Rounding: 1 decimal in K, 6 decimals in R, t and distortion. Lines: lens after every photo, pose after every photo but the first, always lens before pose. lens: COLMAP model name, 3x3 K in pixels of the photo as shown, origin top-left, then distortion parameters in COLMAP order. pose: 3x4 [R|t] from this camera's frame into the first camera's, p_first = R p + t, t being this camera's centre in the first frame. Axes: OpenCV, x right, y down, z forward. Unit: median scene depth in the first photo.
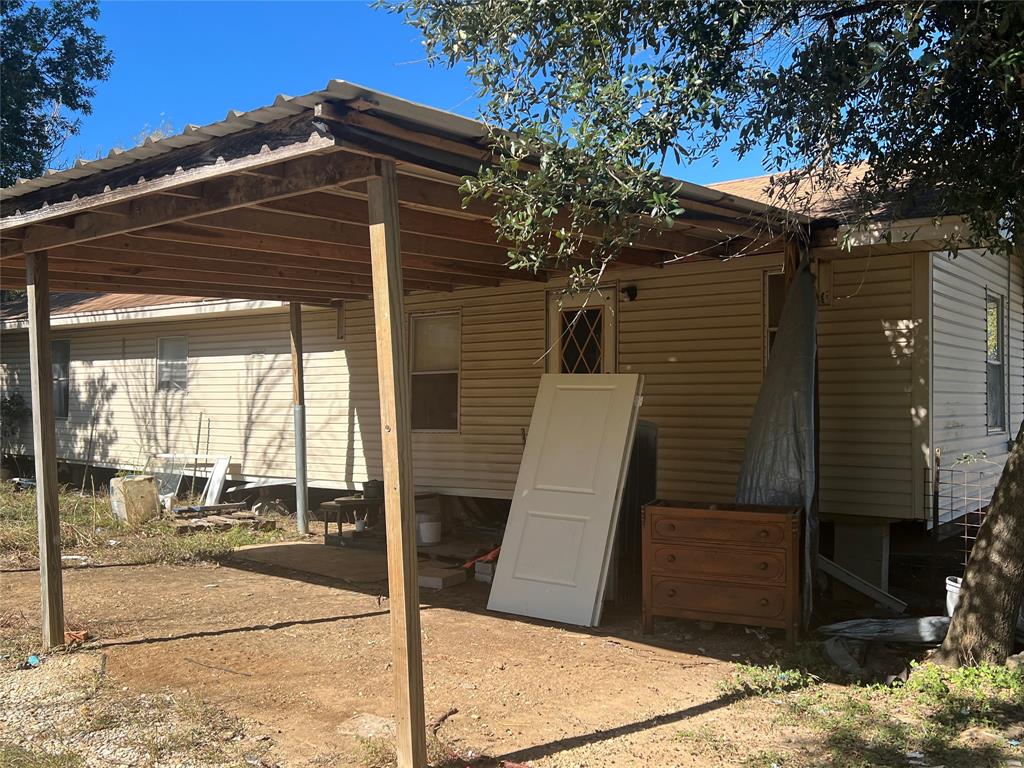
lens RADIAL K [[914.1, 0, 510.8], [0, 914.1, 375.6], [0, 0, 1]] dist [0.054910, -0.067879]
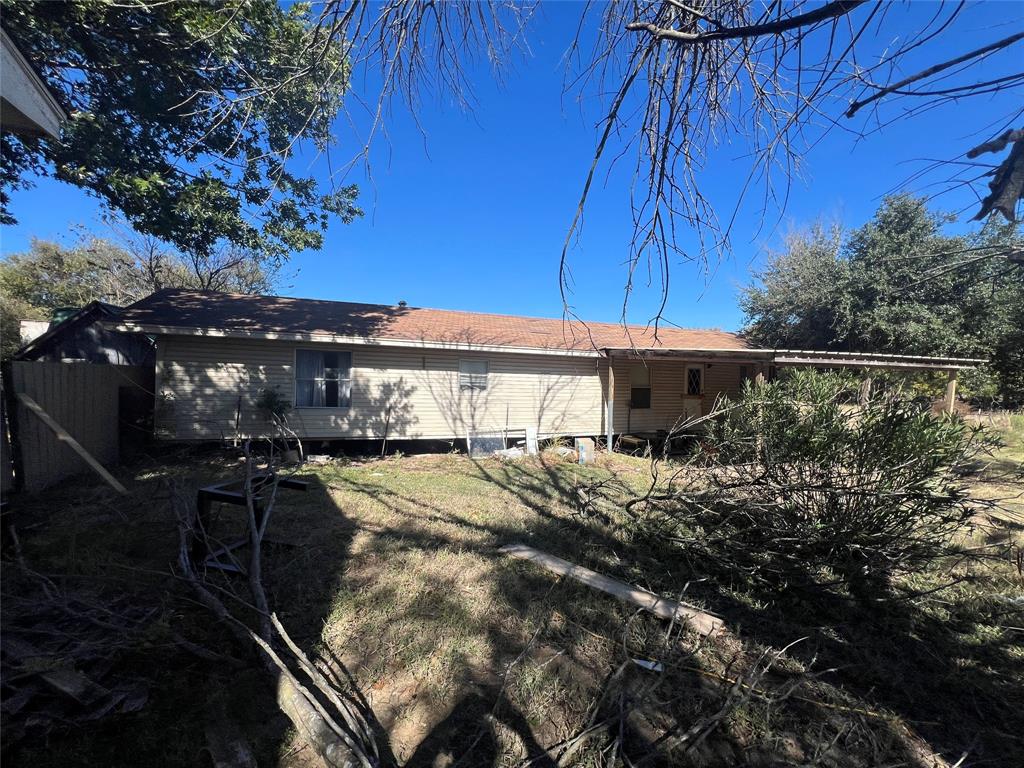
lens RADIAL K [[407.7, 0, 512.0], [0, 407.7, 384.0], [0, 0, 1]] dist [-0.002592, 0.000465]
pose [[0.549152, 0.002787, 0.835718, -1.063386], [-0.046107, 0.998572, 0.026967, -0.023199], [-0.834450, -0.053341, 0.548497, 0.568747]]
